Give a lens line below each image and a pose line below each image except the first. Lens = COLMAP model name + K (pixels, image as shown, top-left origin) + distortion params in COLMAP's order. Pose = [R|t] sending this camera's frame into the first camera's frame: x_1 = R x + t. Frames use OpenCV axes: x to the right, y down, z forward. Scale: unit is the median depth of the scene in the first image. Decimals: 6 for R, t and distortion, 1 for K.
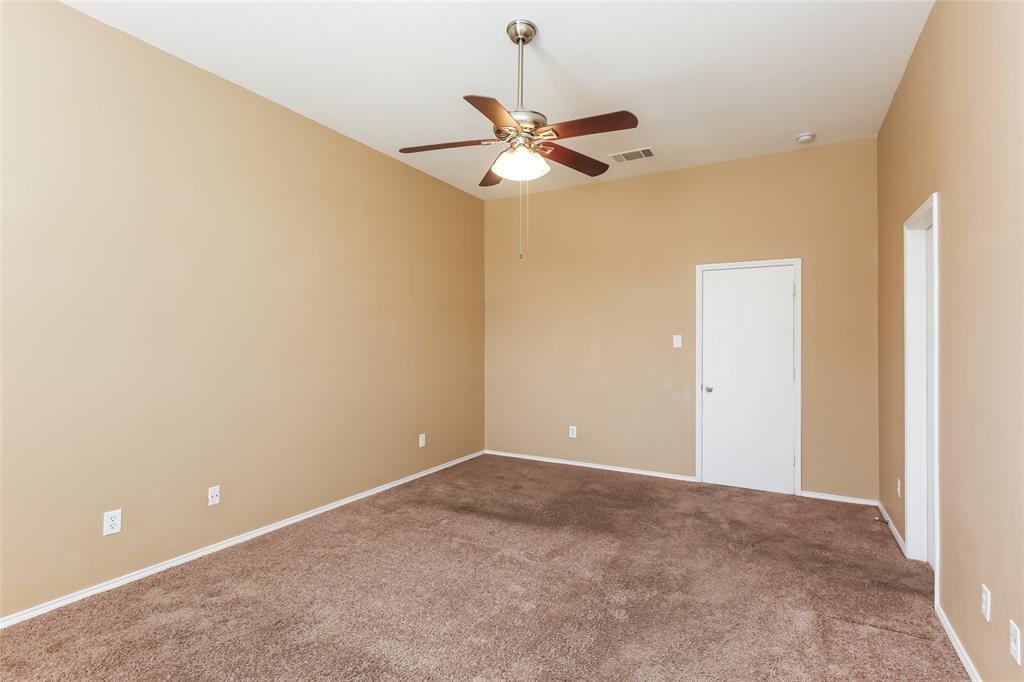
lens RADIAL K [[498.5, 0, 512.0], [0, 498.5, 341.0], [0, 0, 1]] dist [0.000942, -0.000187]
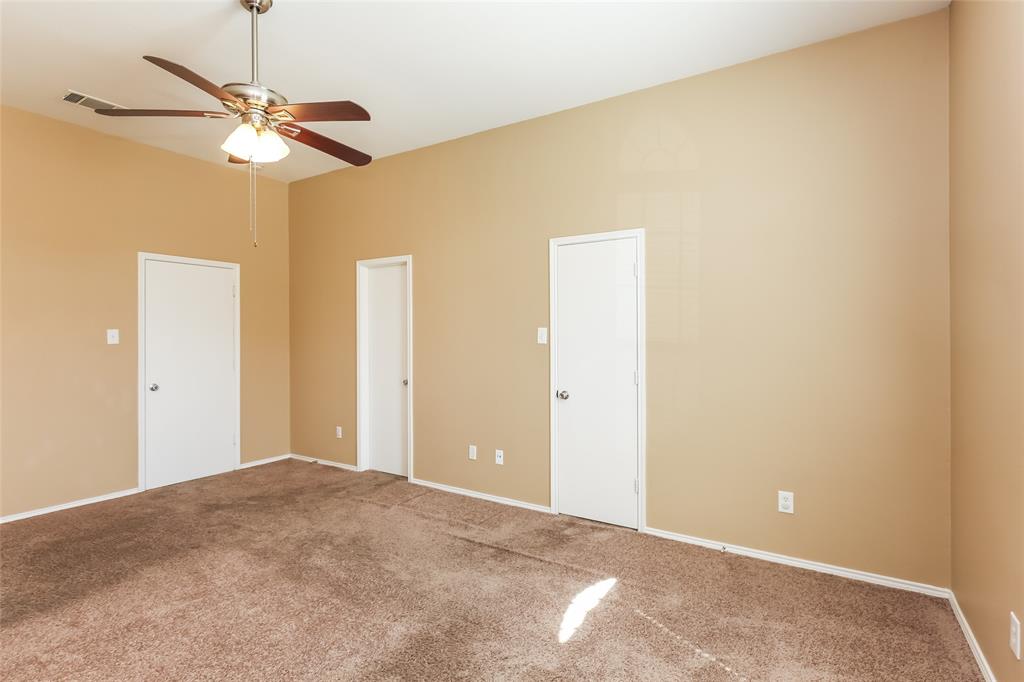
lens RADIAL K [[507.1, 0, 516.0], [0, 507.1, 335.8], [0, 0, 1]] dist [-0.003413, -0.000511]
pose [[0.035630, -0.002990, 0.999361, -0.574426], [0.001985, 0.999994, 0.002921, -0.001993], [-0.999363, 0.001880, 0.035636, 0.316740]]
